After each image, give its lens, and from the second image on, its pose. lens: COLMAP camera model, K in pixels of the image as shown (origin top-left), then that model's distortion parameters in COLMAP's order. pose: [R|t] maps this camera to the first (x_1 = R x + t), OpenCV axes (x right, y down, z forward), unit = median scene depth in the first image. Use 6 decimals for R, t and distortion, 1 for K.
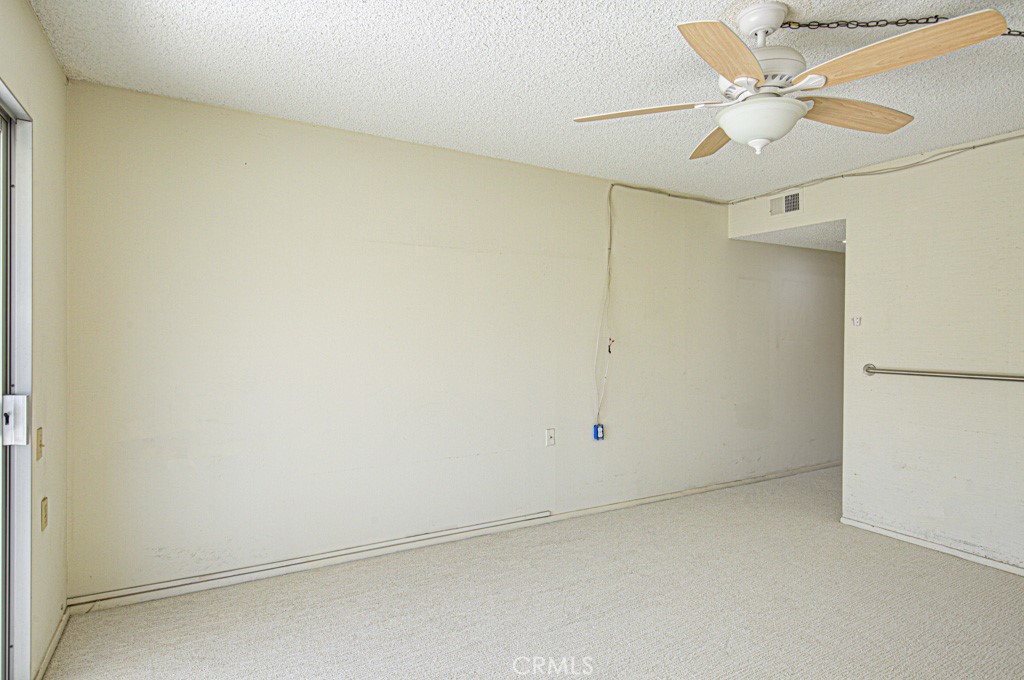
lens RADIAL K [[587.2, 0, 517.2], [0, 587.2, 337.3], [0, 0, 1]] dist [0.025197, 0.000320]
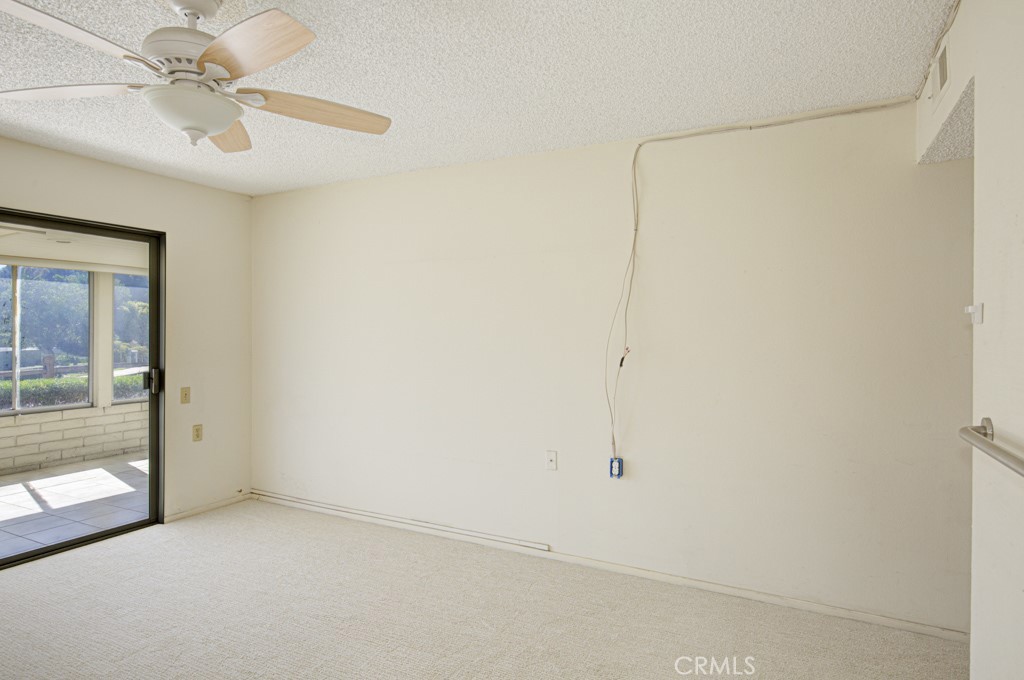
lens RADIAL K [[587.2, 0, 517.2], [0, 587.2, 337.3], [0, 0, 1]] dist [0.025197, 0.000320]
pose [[0.517994, -0.006119, -0.855362, 0.770121], [-0.015076, 0.999754, -0.016282, 0.003777], [0.855251, 0.021329, 0.517775, 0.502348]]
